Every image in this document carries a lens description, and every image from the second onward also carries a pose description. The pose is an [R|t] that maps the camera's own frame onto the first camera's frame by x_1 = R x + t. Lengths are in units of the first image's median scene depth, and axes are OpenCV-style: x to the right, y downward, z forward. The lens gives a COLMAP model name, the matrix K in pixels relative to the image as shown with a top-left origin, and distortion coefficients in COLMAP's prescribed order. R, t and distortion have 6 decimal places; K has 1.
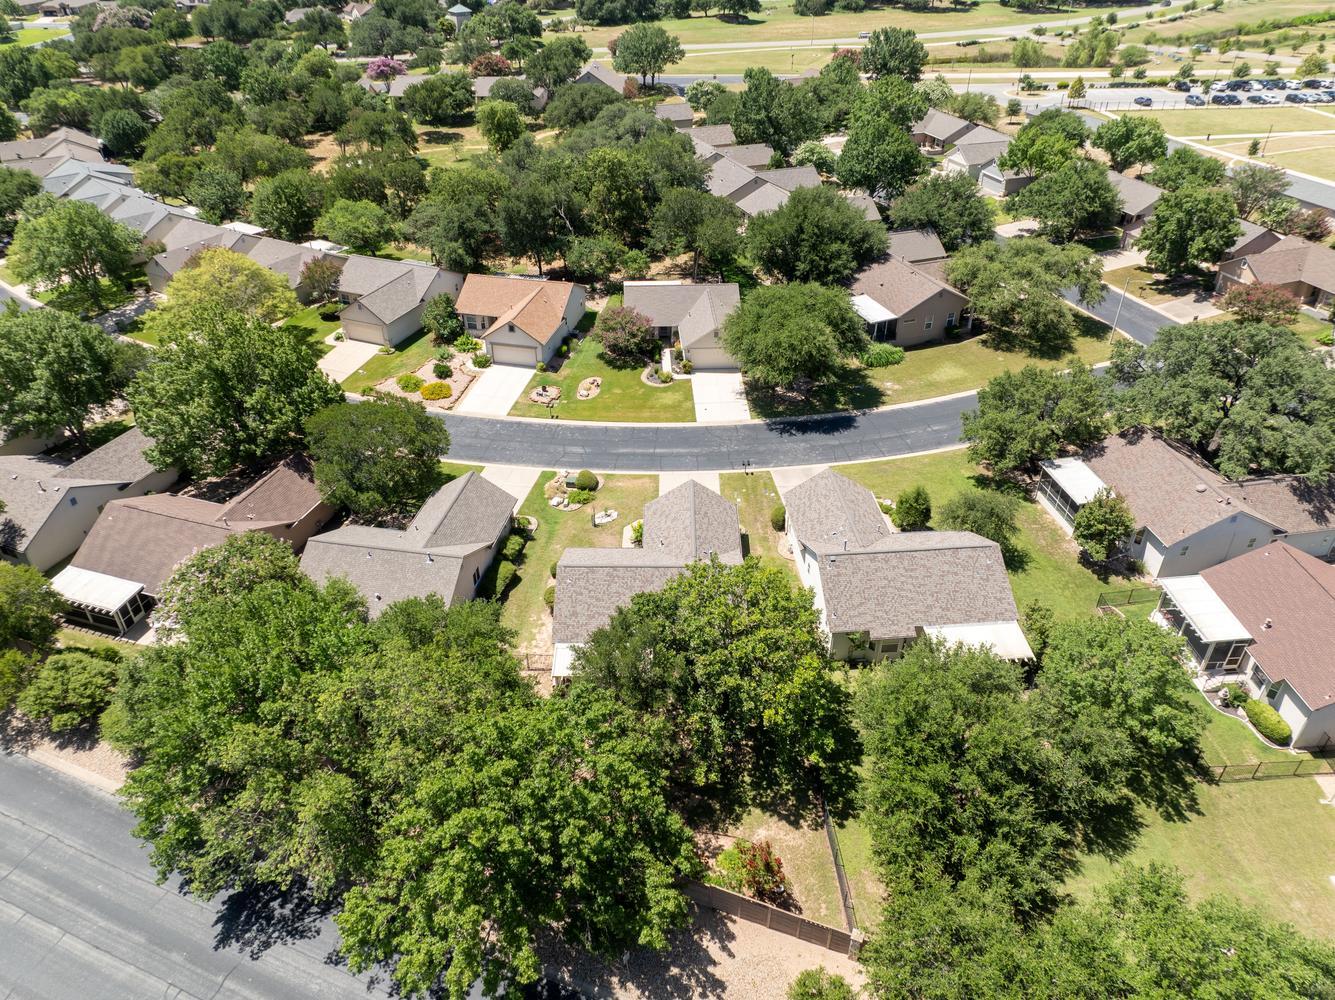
lens RADIAL K [[962.7, 0, 667.5], [0, 962.7, 500.0], [0, 0, 1]] dist [-0.033130, -0.000694]
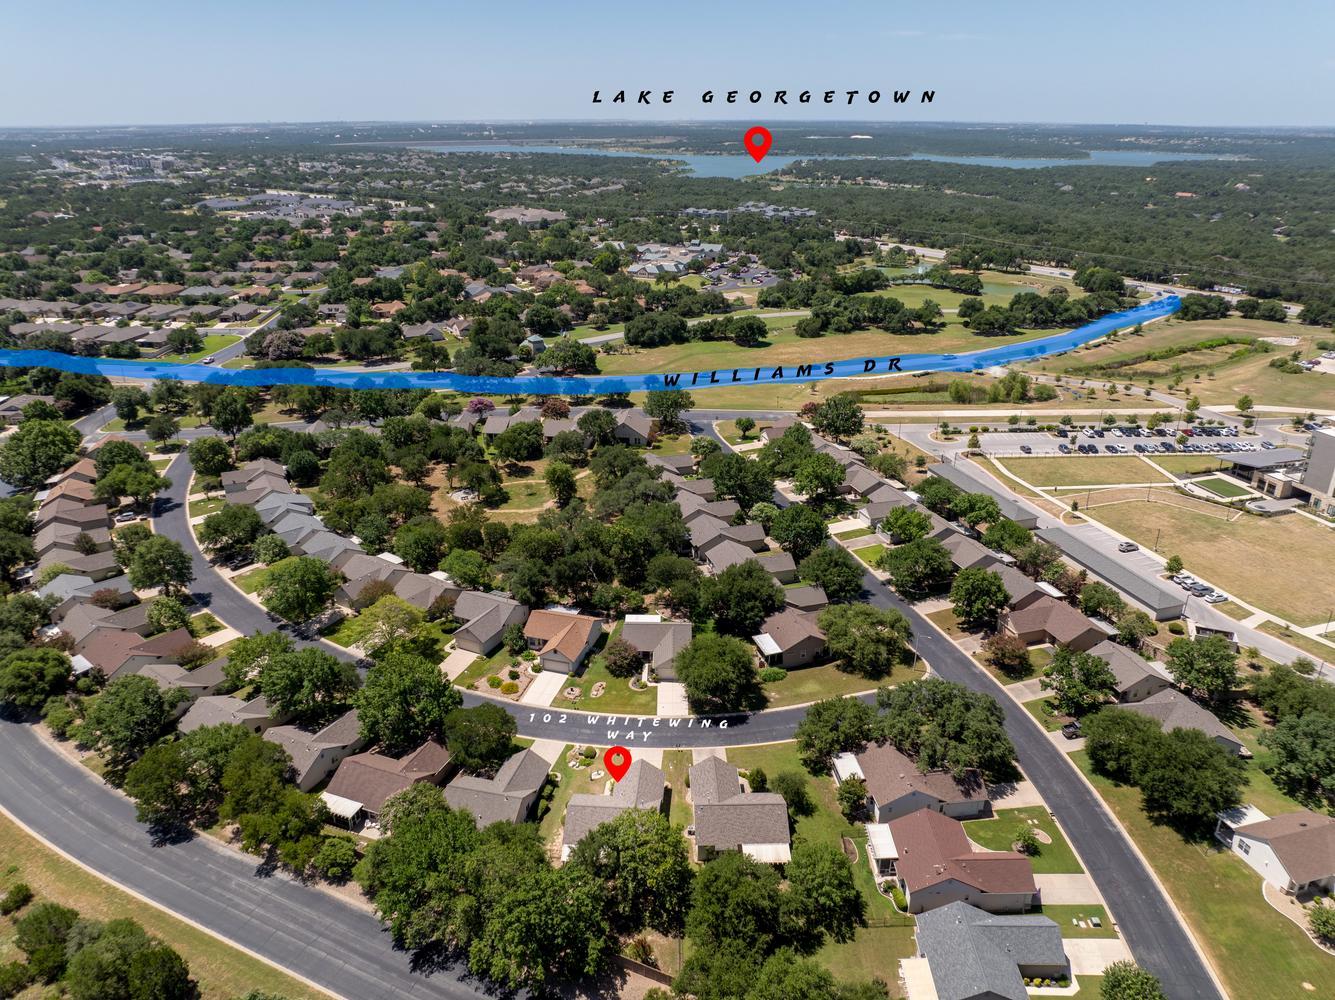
lens RADIAL K [[992.9, 0, 667.5], [0, 992.9, 500.0], [0, 0, 1]] dist [-0.034613, -0.008278]
pose [[0.997875, 0.024962, -0.060182, 0.173387], [-0.035720, 0.982104, -0.184922, -0.156389], [0.054489, 0.186679, 0.980909, -0.978399]]
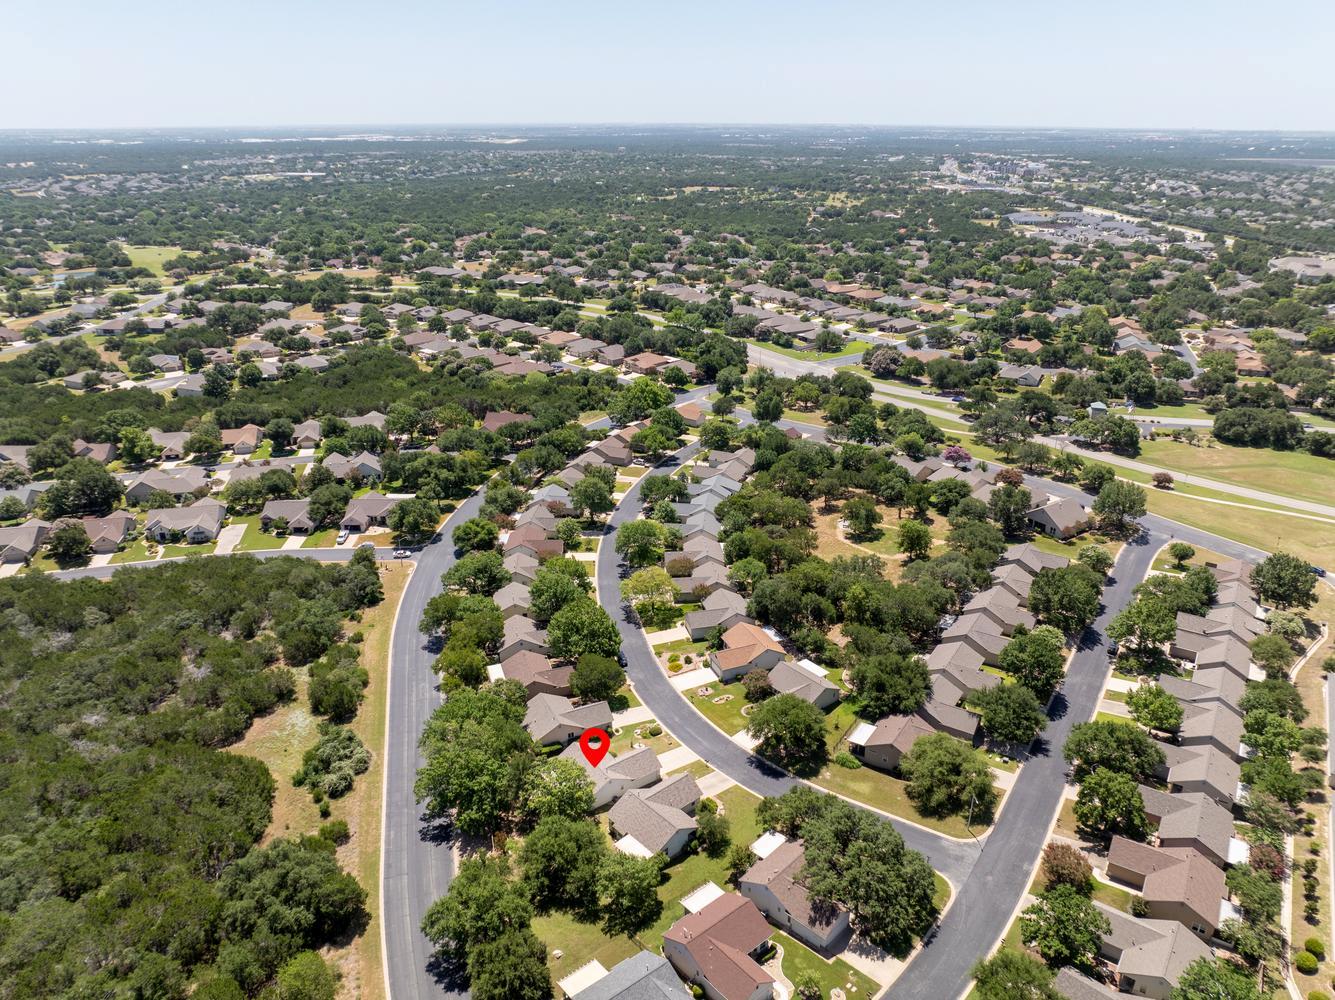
lens RADIAL K [[962.7, 0, 667.5], [0, 962.7, 500.0], [0, 0, 1]] dist [-0.033130, -0.000694]
pose [[0.573867, 0.312782, -0.756865, 1.606820], [-0.435632, 0.899177, 0.041292, -0.667376], [0.693471, 0.306018, 0.652266, -0.711977]]
